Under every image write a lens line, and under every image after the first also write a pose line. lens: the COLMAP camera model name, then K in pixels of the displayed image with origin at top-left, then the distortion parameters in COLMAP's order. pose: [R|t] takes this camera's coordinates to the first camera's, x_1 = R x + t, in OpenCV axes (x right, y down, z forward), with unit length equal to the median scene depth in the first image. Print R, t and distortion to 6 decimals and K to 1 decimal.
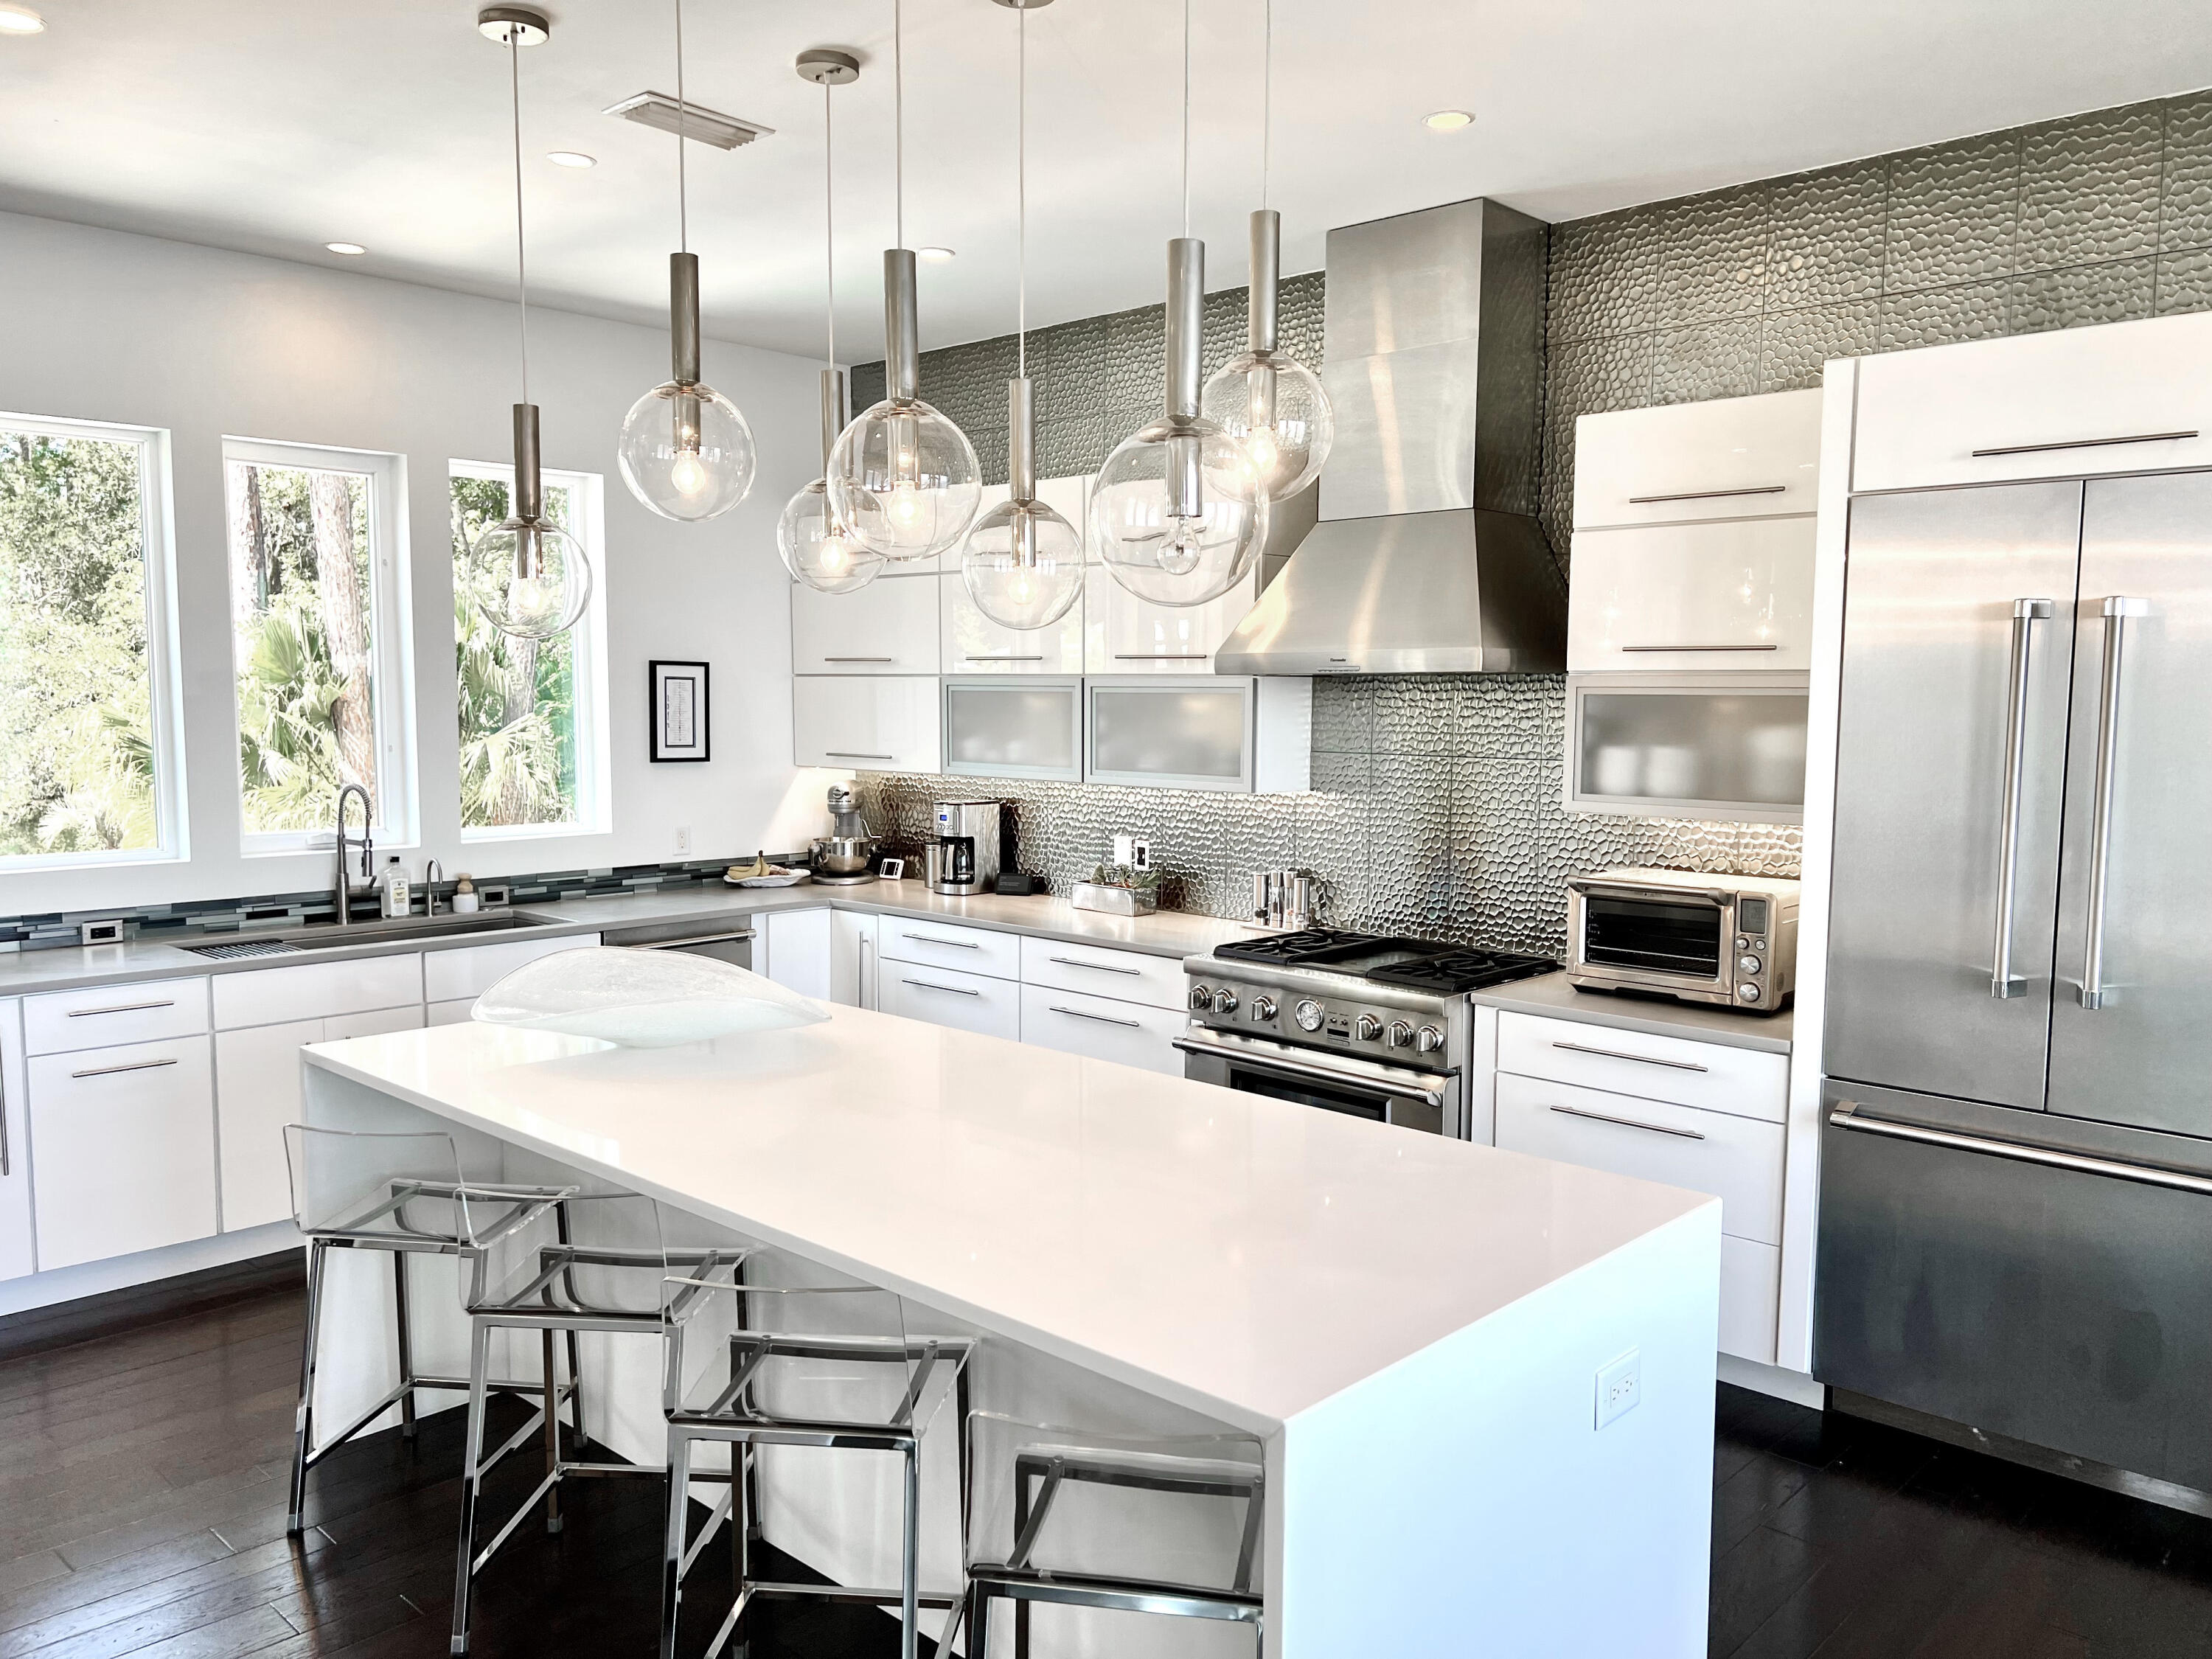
lens RADIAL K [[1679.1, 0, 1112.0], [0, 1679.1, 828.5], [0, 0, 1]] dist [0.092557, -0.100390]
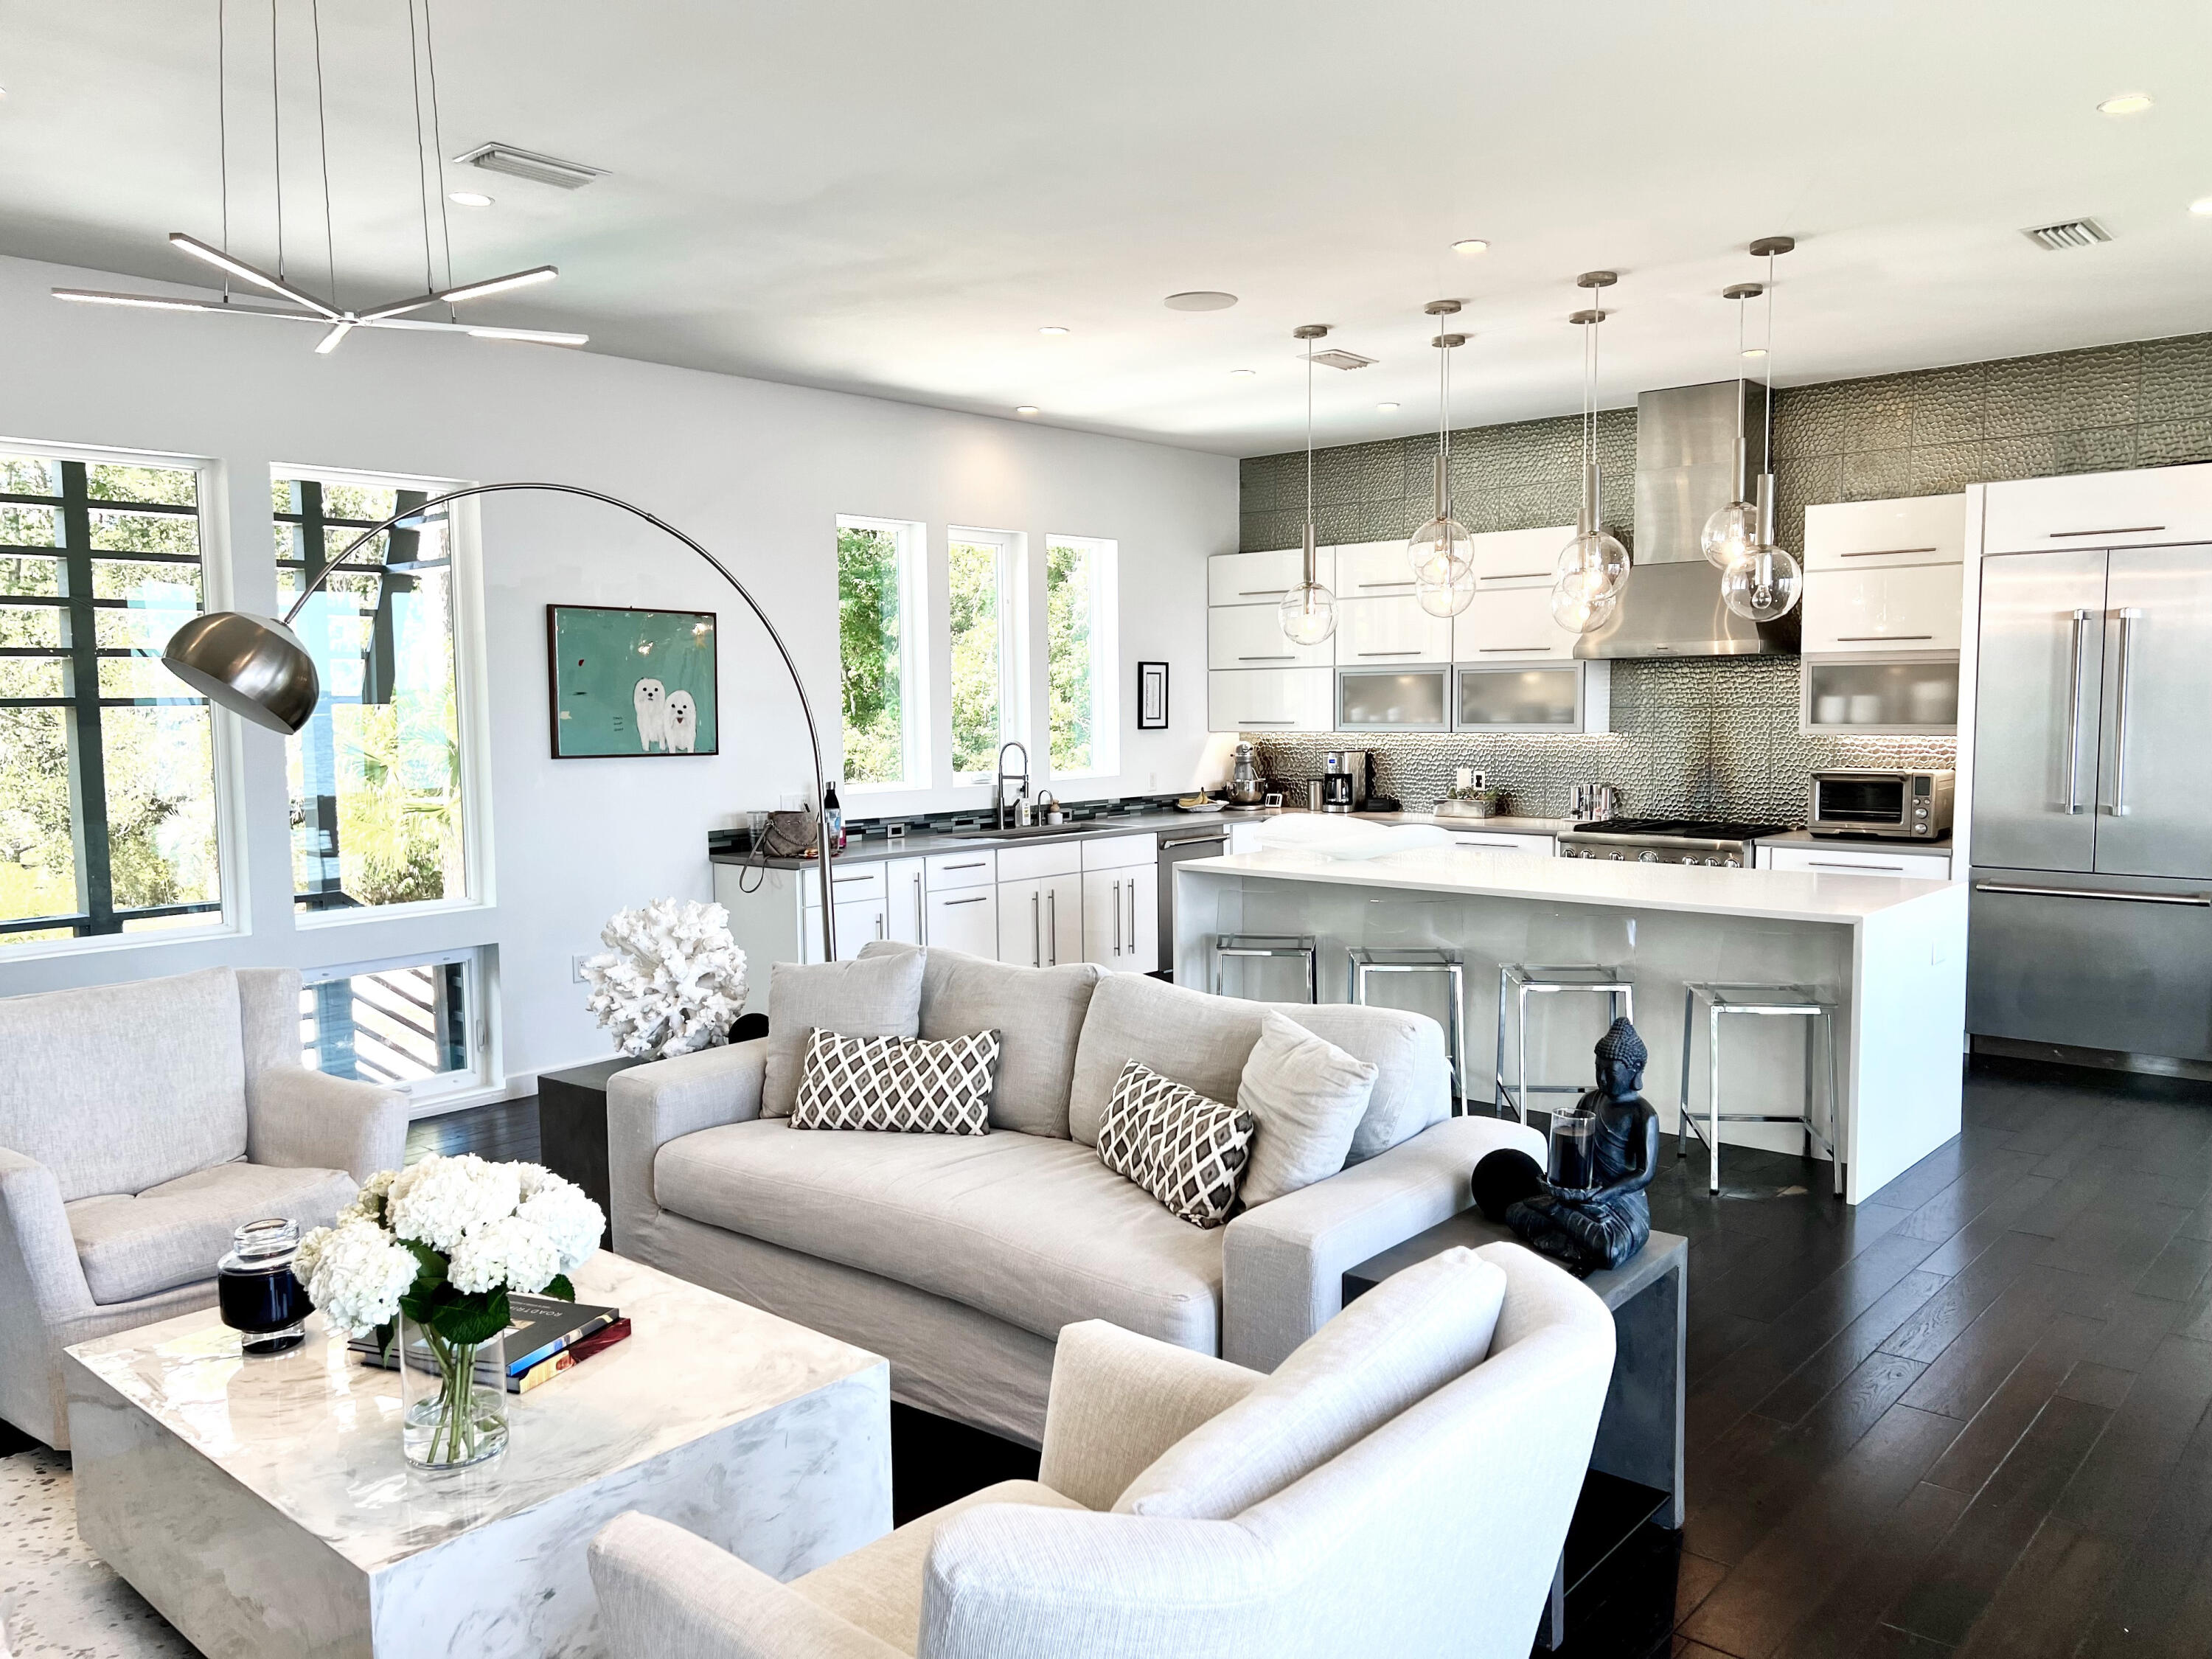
lens RADIAL K [[1679.1, 0, 1098.8], [0, 1679.1, 832.3], [0, 0, 1]] dist [0.092557, -0.100390]
pose [[0.999317, -0.019955, 0.031100, -0.424872], [0.020015, 0.999798, -0.001641, 0.065847], [-0.031061, 0.002262, 0.999515, -0.599572]]
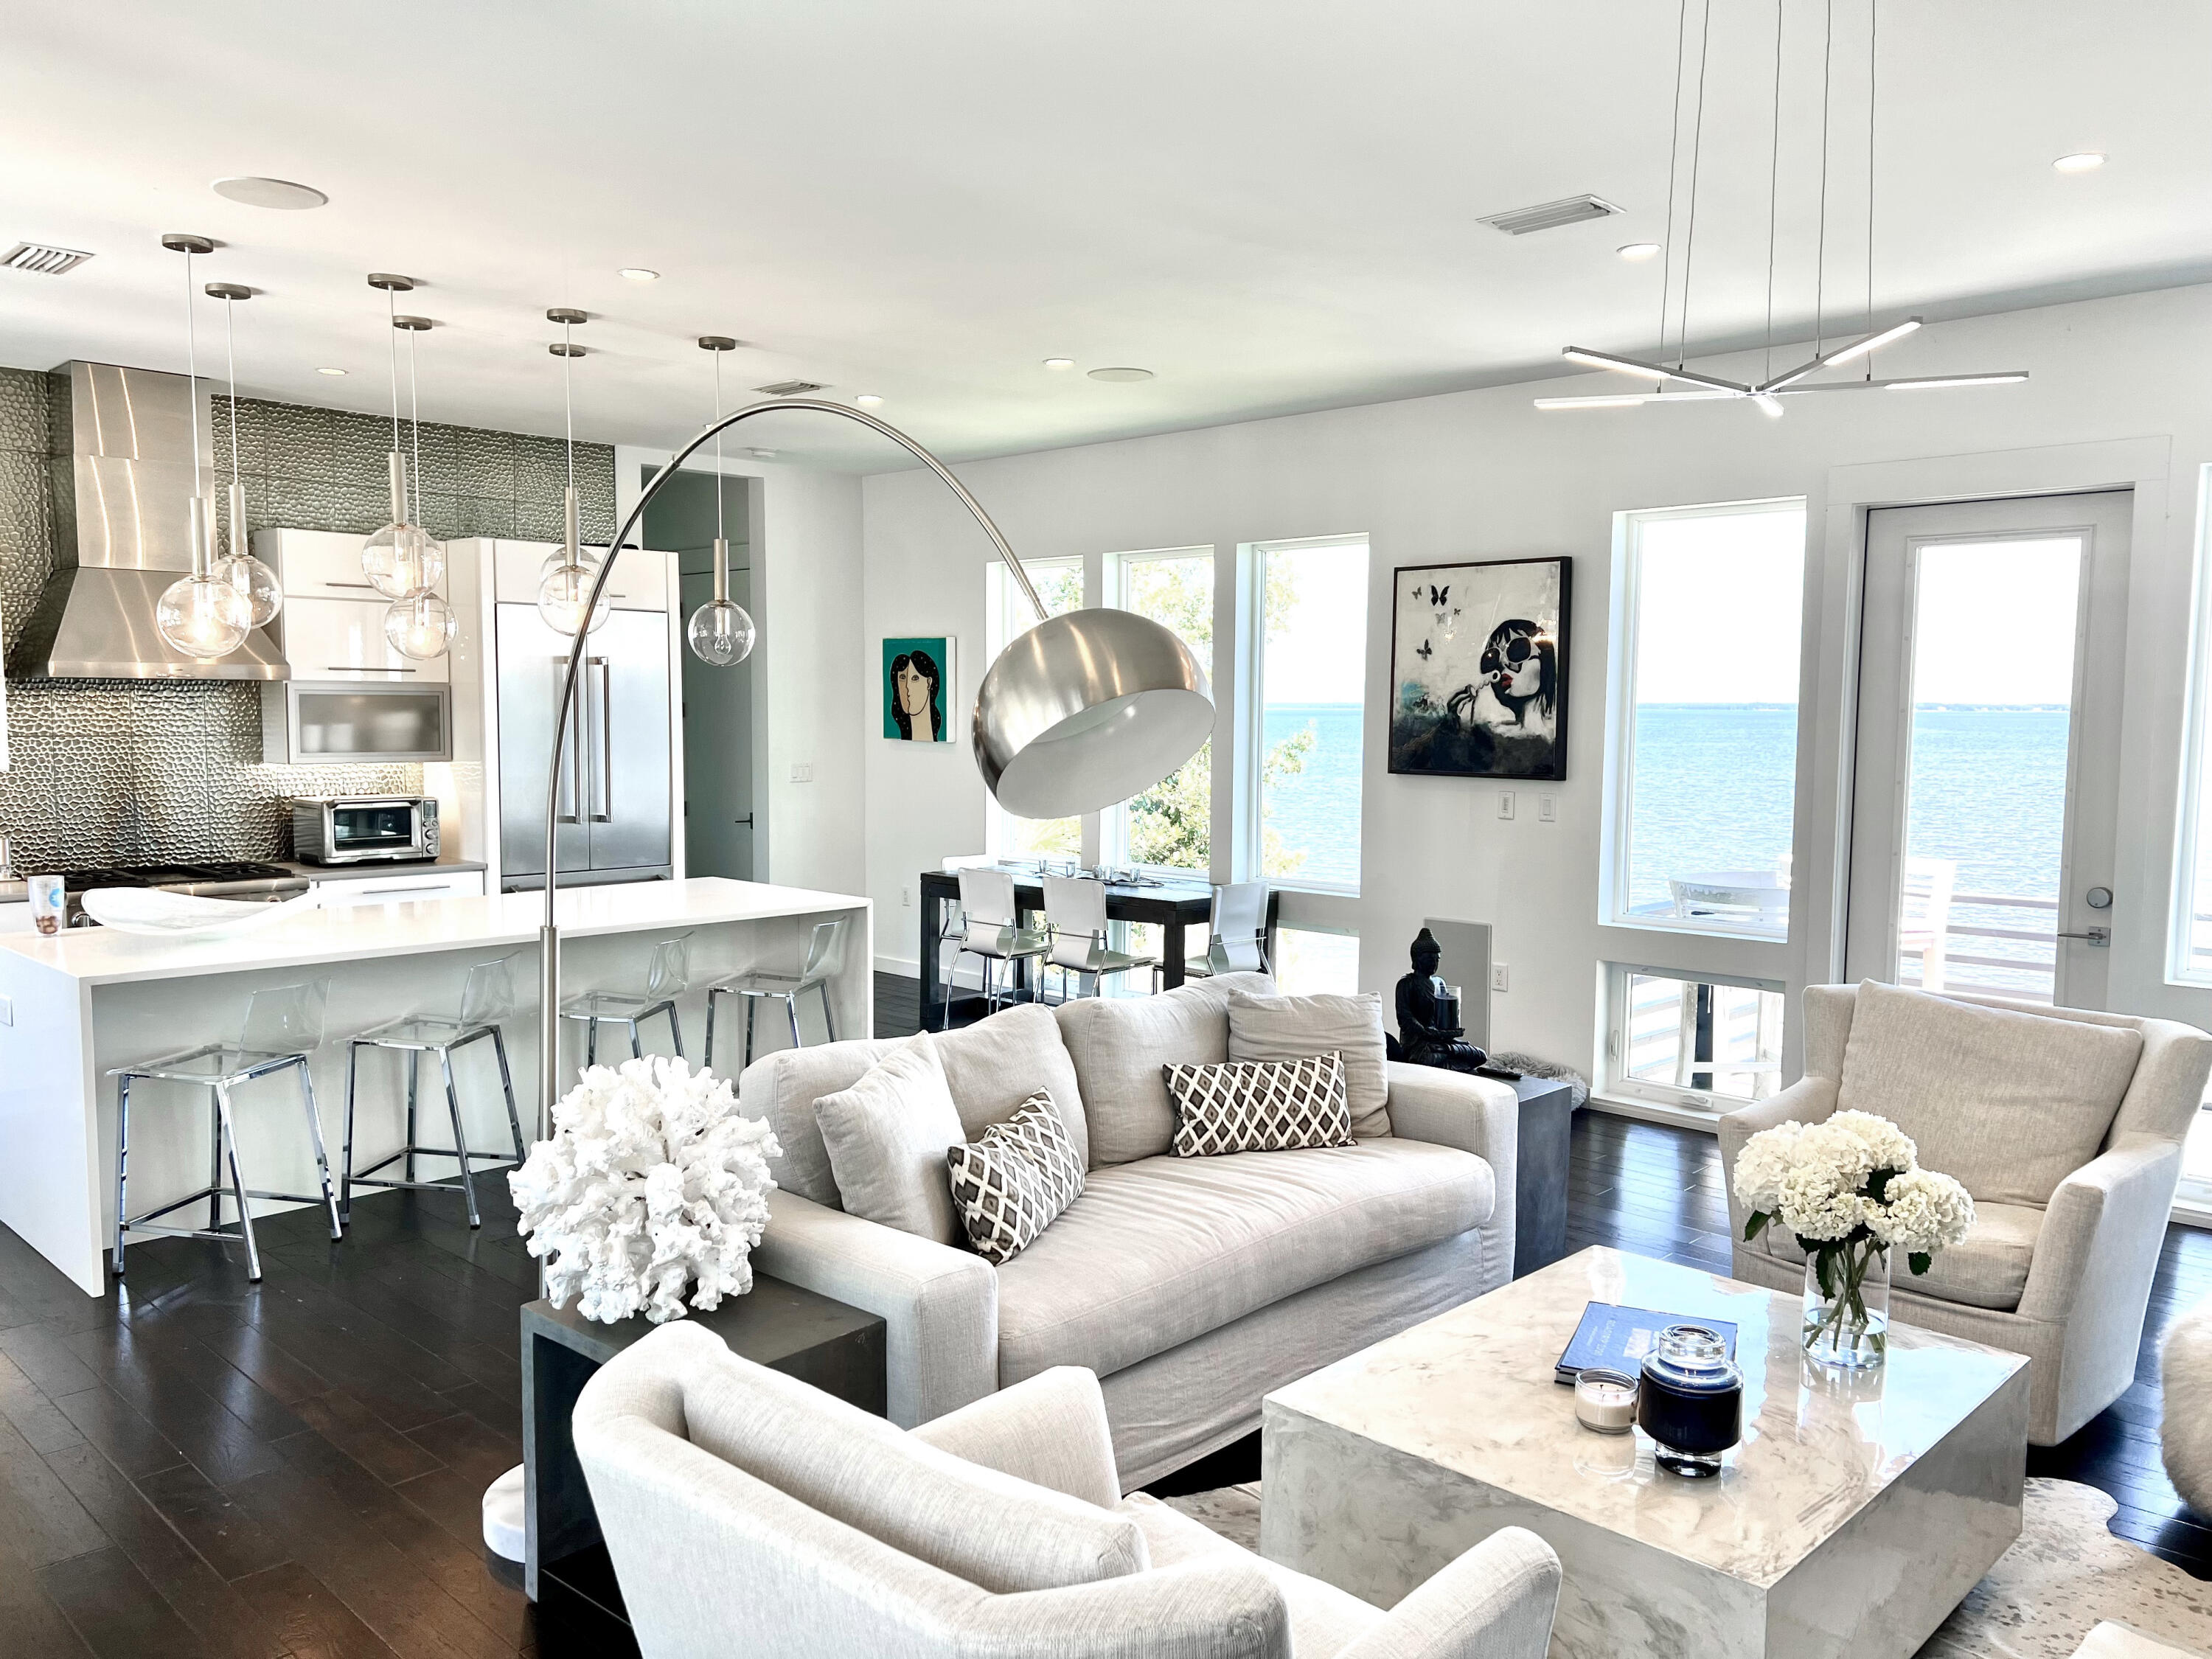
lens RADIAL K [[1679.1, 0, 1110.6], [0, 1679.1, 826.9], [0, 0, 1]] dist [0.092557, -0.100390]
pose [[0.012228, -0.081486, 0.996599, -1.189739], [0.077075, 0.993786, 0.080310, -0.018743], [-0.996950, 0.075831, 0.018433, 0.148218]]
